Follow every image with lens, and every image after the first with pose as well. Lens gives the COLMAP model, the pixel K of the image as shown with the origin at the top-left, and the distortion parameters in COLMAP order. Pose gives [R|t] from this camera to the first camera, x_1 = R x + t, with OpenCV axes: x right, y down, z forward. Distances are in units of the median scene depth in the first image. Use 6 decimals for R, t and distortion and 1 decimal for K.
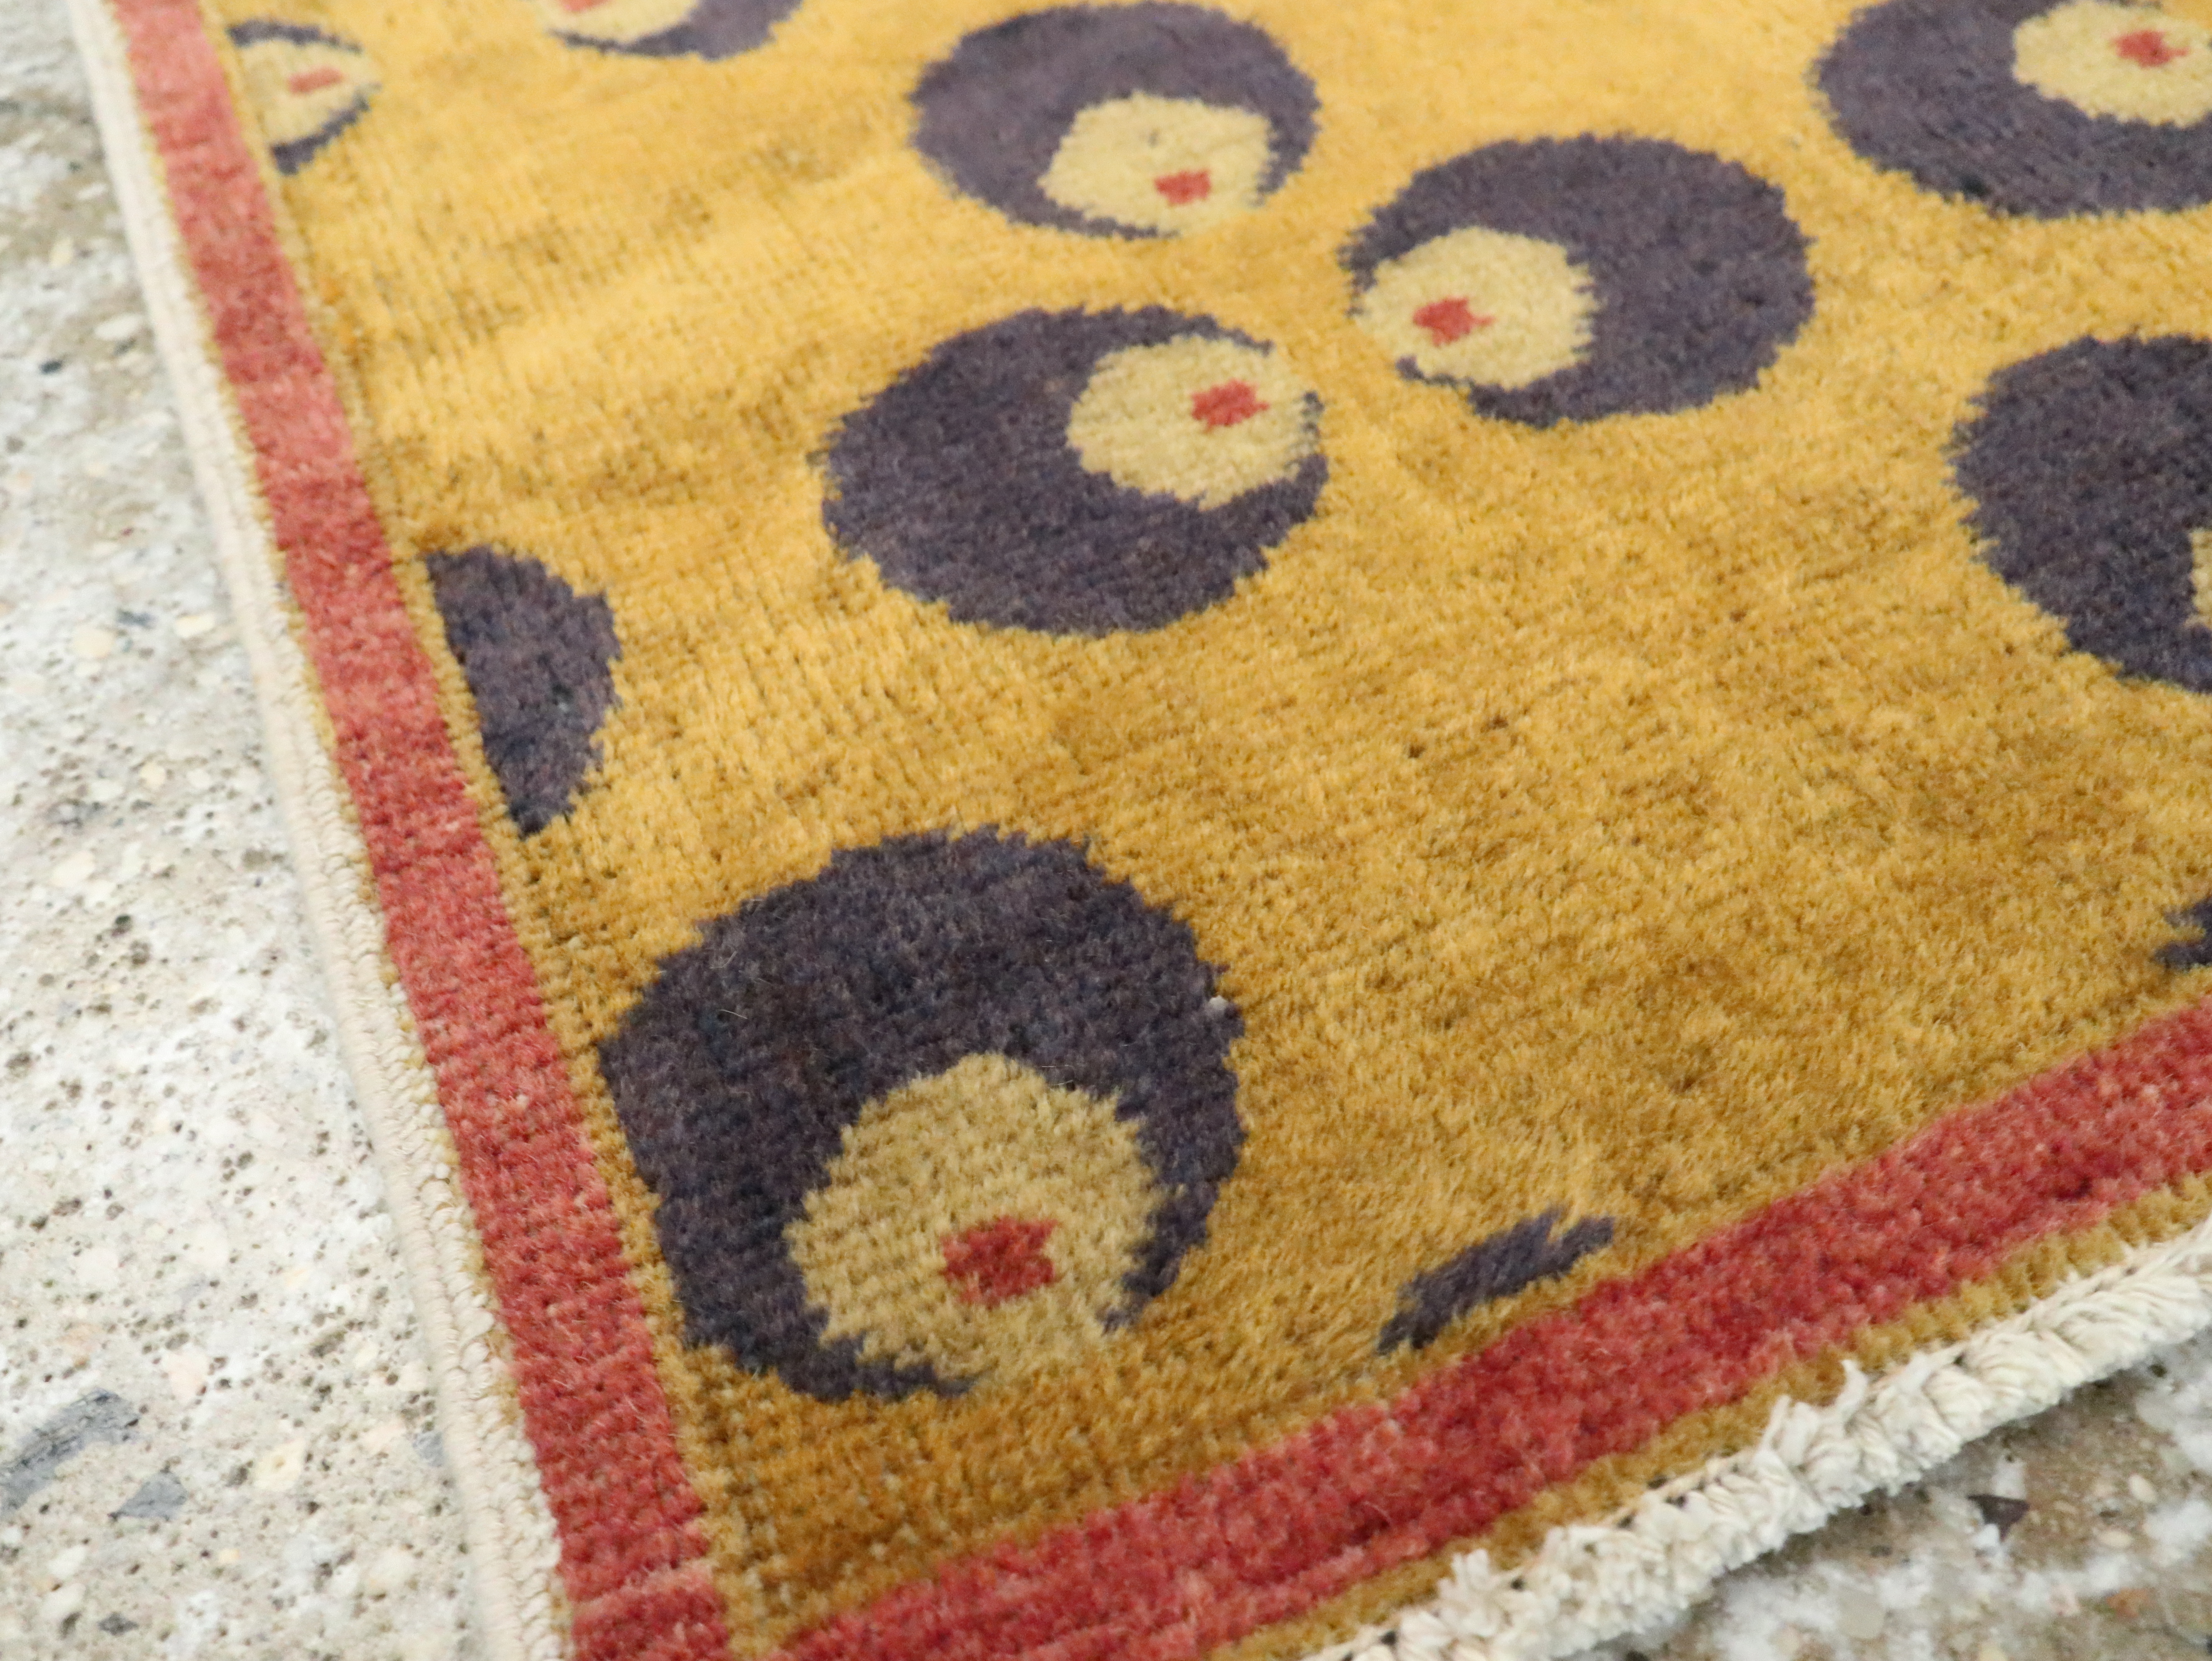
lens RADIAL K [[1705.8, 0, 1106.5], [0, 1705.8, 832.0], [0, 0, 1]] dist [0.000949, -0.012301]
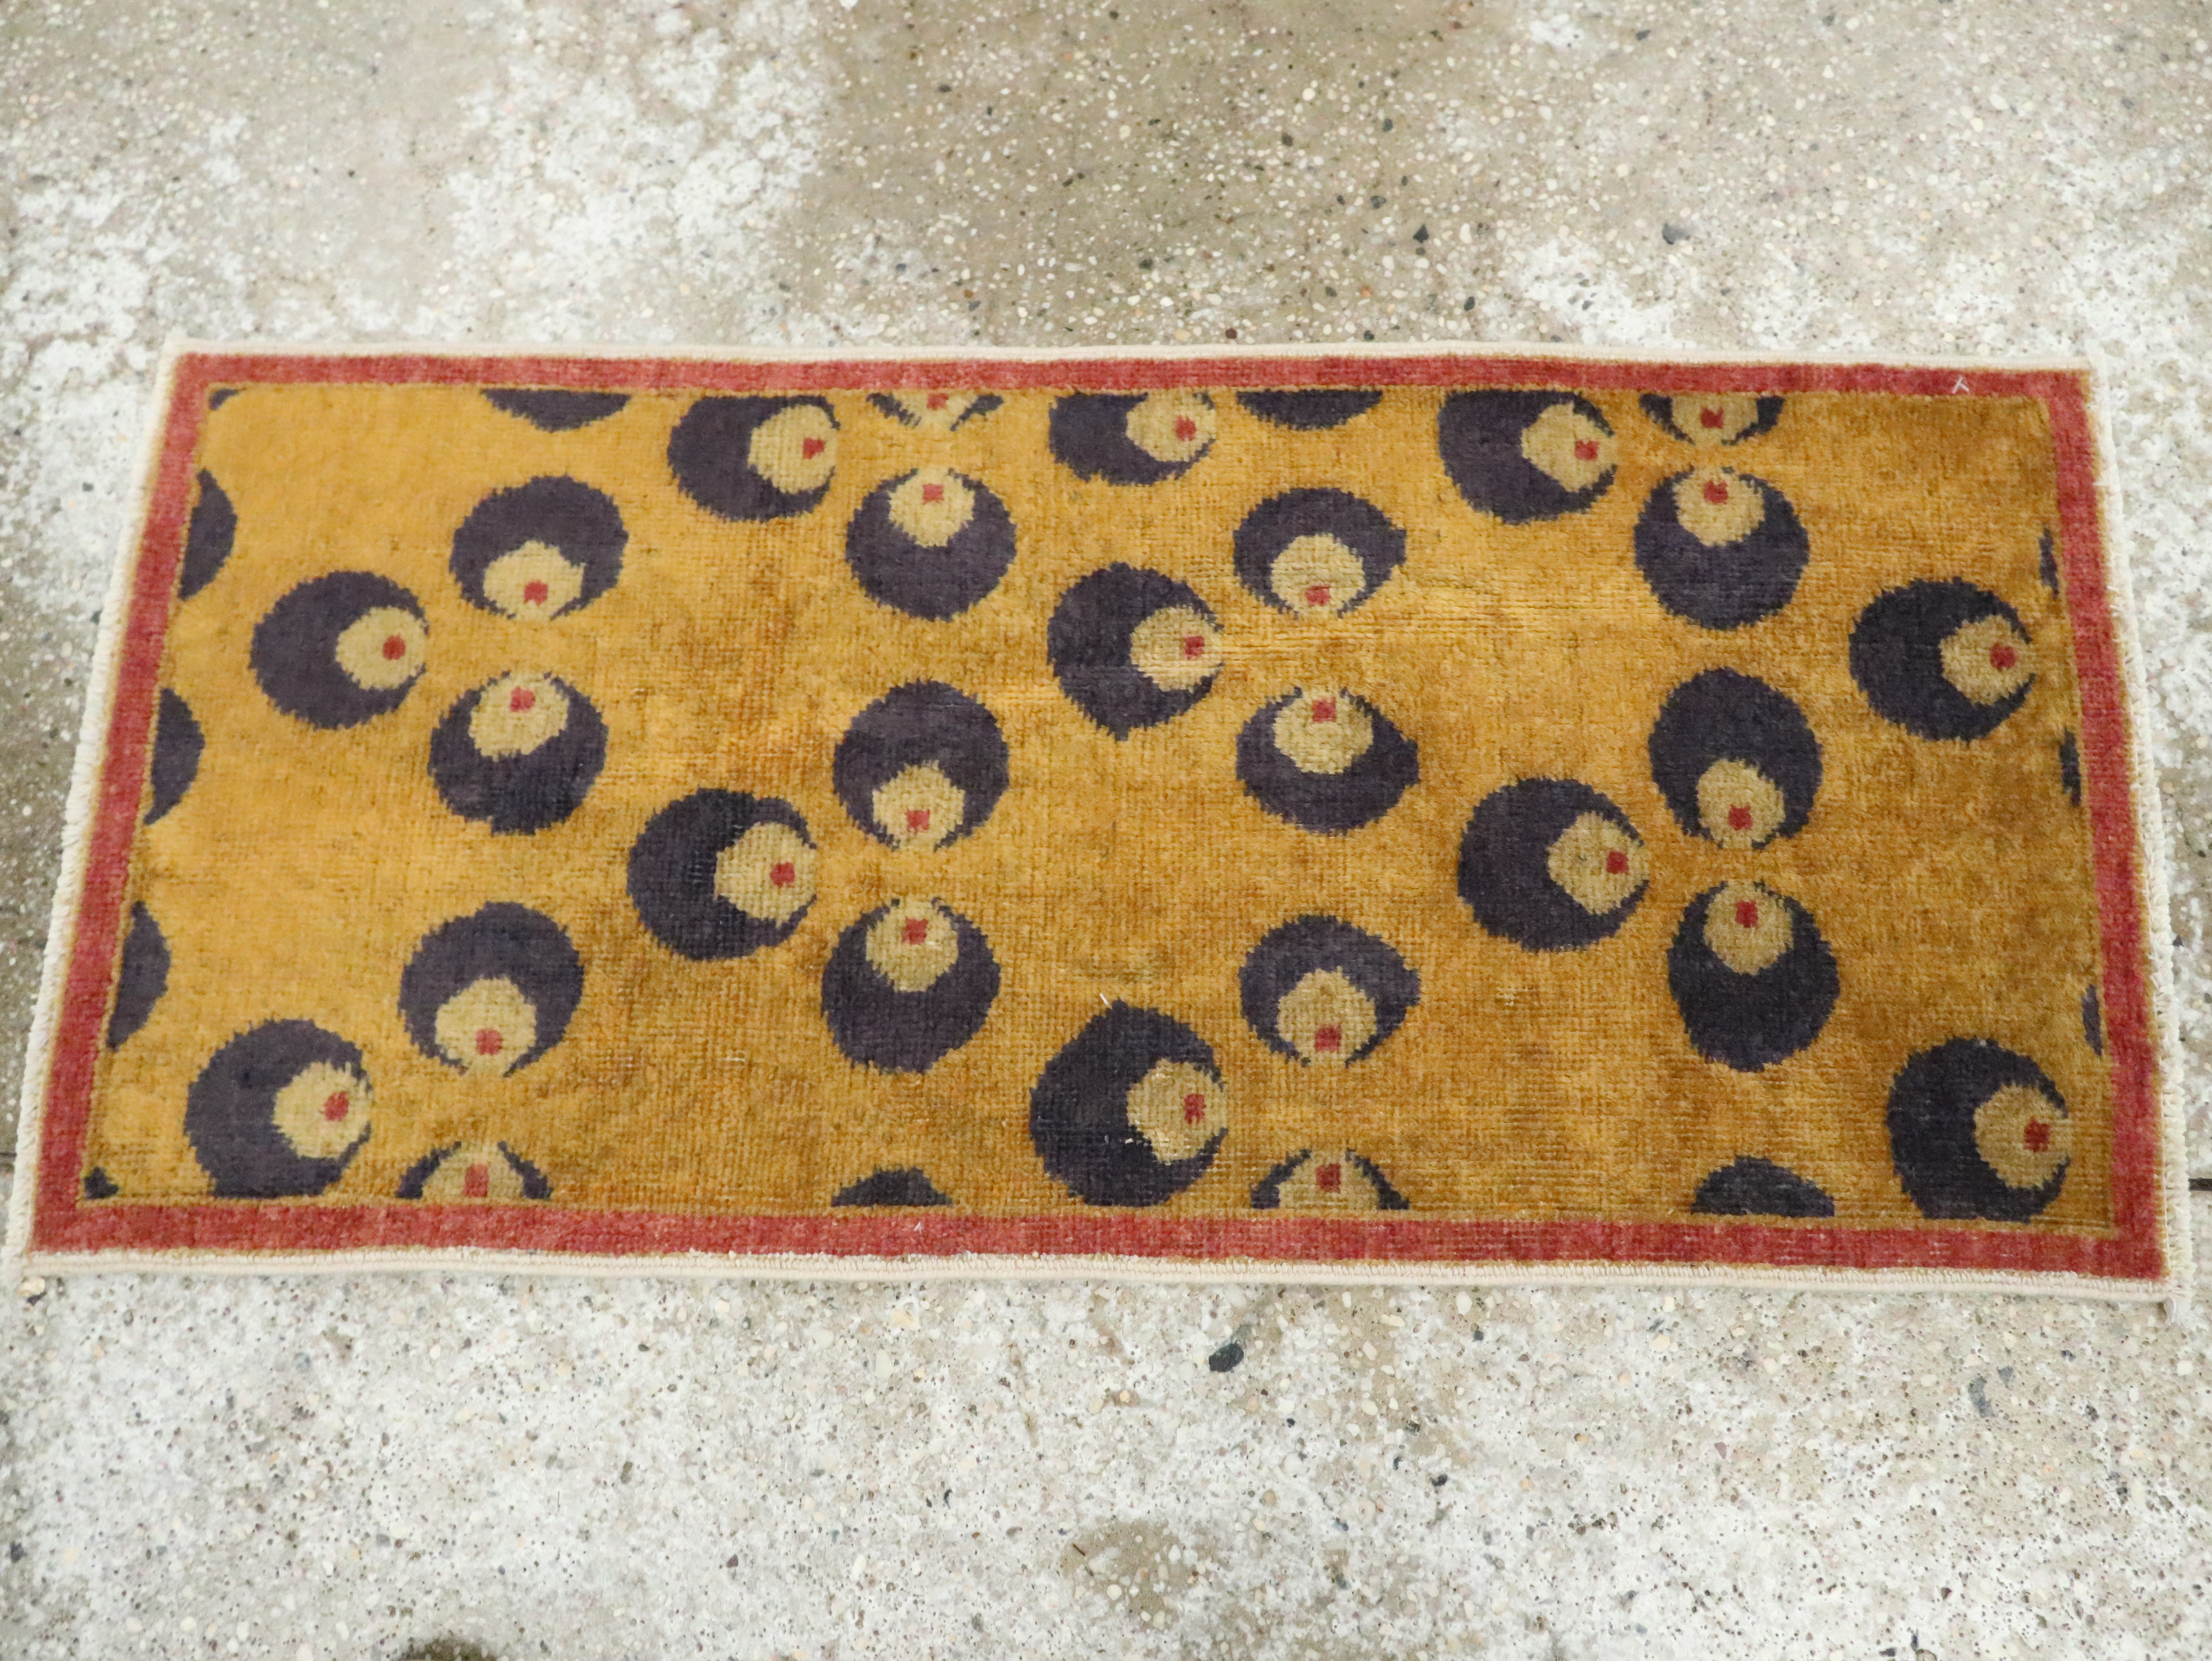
lens RADIAL K [[1705.8, 0, 1118.6], [0, 1705.8, 828.7], [0, 0, 1]] dist [0.000949, -0.012301]
pose [[0.458331, -0.847407, 0.268018, -0.979054], [0.715768, 0.530697, 0.453913, -2.231350], [-0.526886, -0.016204, 0.849782, -0.734607]]
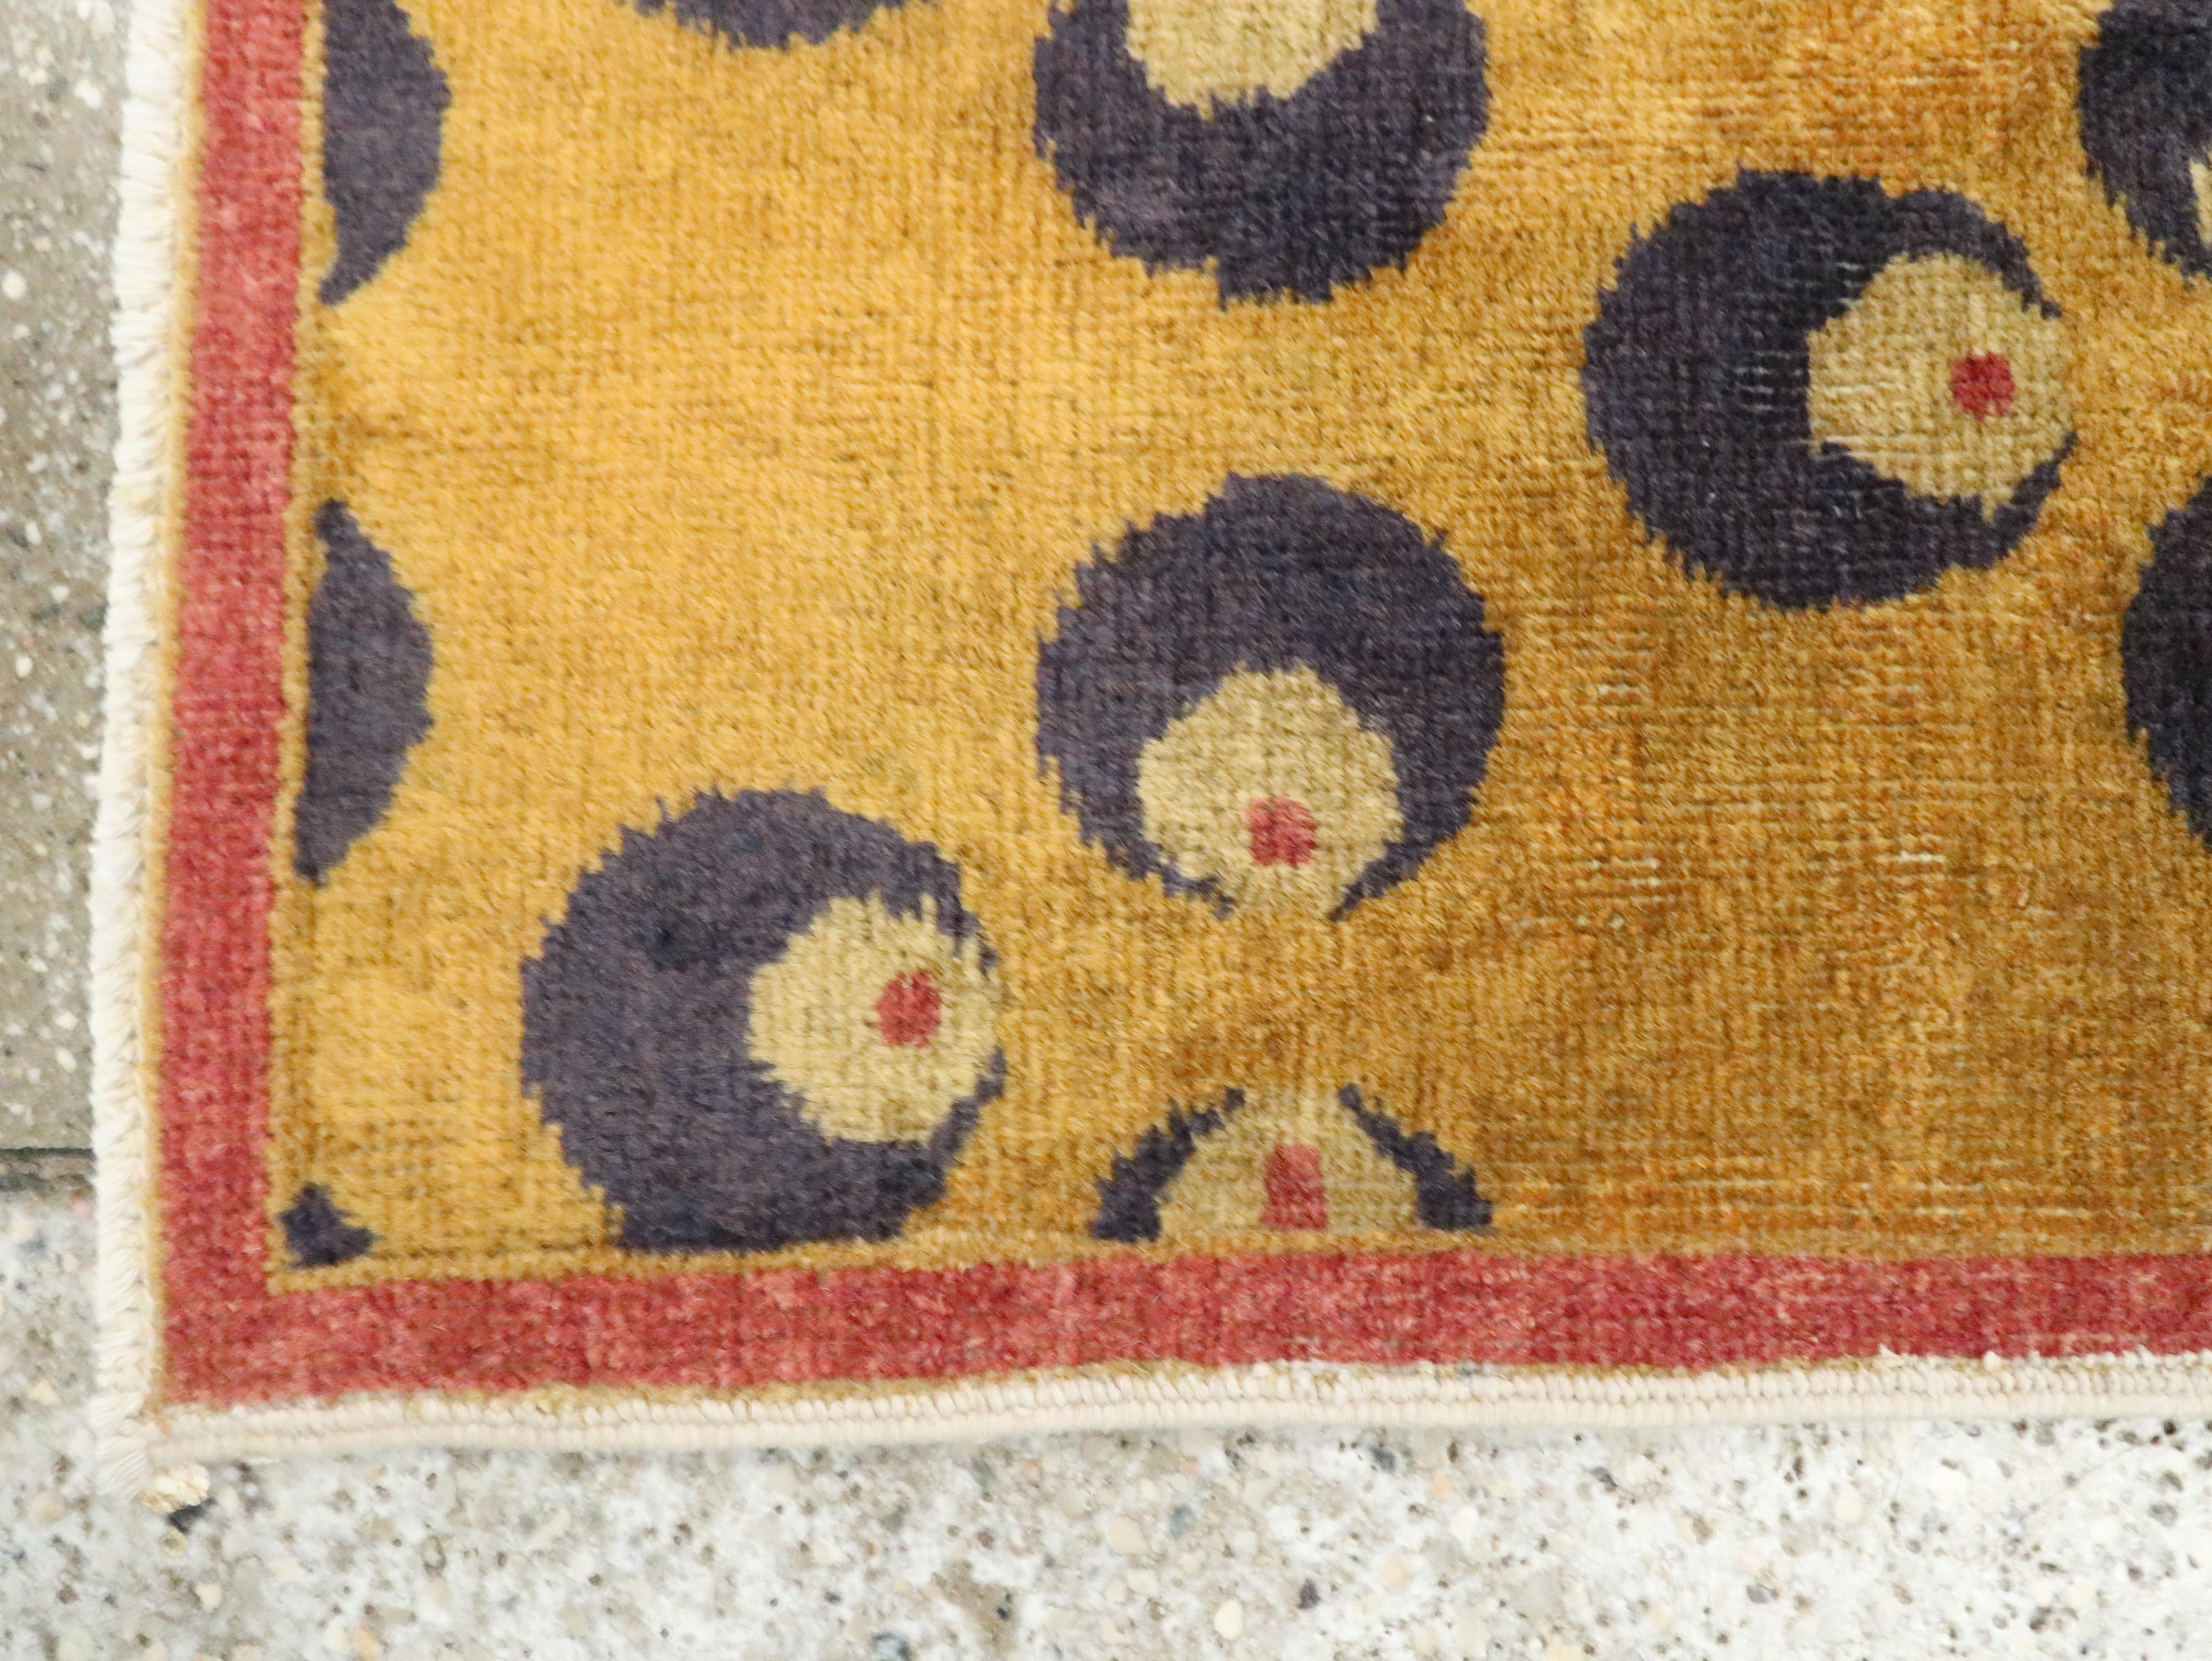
lens RADIAL K [[1705.8, 0, 1111.8], [0, 1705.8, 811.7], [0, 0, 1]] dist [0.000949, -0.012301]
pose [[0.431428, -0.890297, 0.145744, -1.179579], [0.725943, 0.438517, 0.529820, -2.179735], [-0.535608, -0.122777, 0.835494, 1.205359]]
